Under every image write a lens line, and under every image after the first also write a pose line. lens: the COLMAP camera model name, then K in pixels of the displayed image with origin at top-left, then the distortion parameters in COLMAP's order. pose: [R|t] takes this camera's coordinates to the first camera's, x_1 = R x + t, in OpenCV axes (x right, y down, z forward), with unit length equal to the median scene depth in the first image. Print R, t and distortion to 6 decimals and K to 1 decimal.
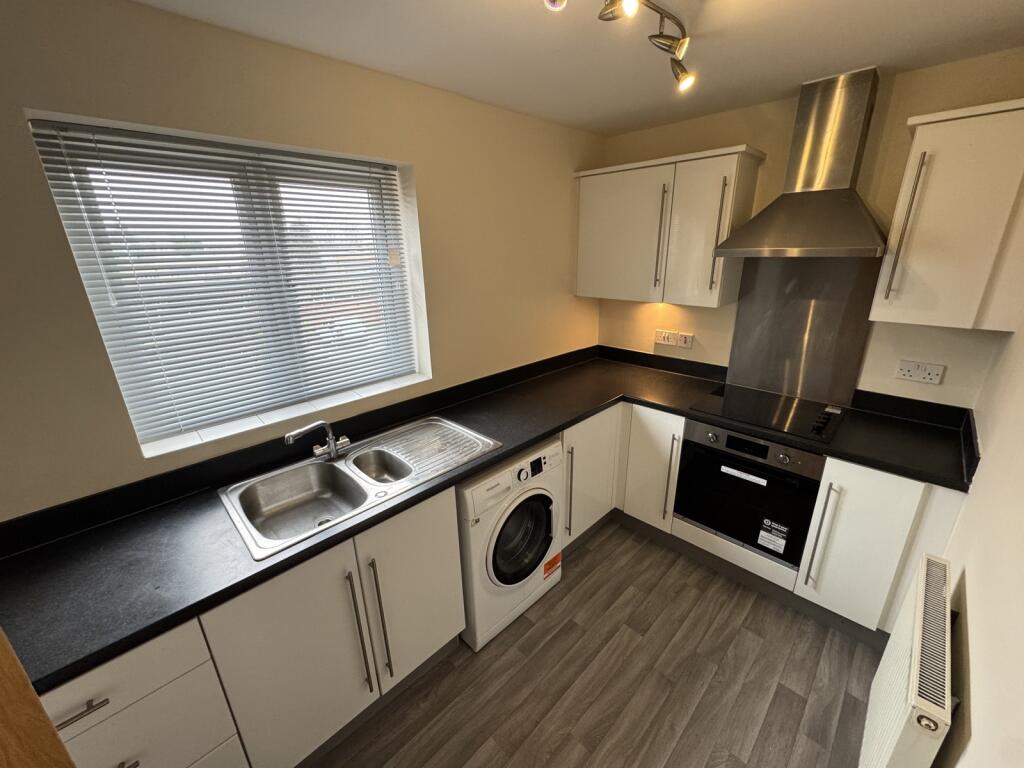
lens RADIAL K [[412.0, 0, 512.0], [0, 412.0, 384.0], [0, 0, 1]] dist [0.000109, 0.000025]
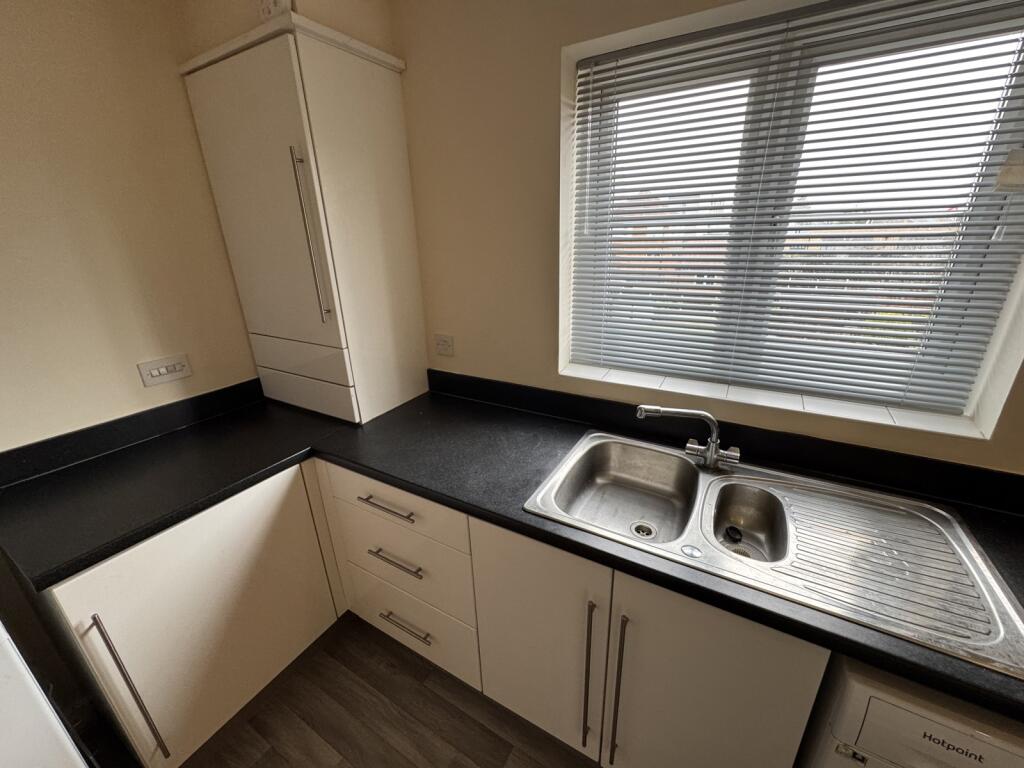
lens RADIAL K [[408.5, 0, 512.8], [0, 408.5, 379.6], [0, 0, 1]] dist [-0.000209, 0.000093]
pose [[0.258288, 0.342384, -0.903361, 0.077200], [-0.289817, 0.919482, 0.265630, -0.054589], [0.921571, 0.193201, 0.336720, 0.428268]]
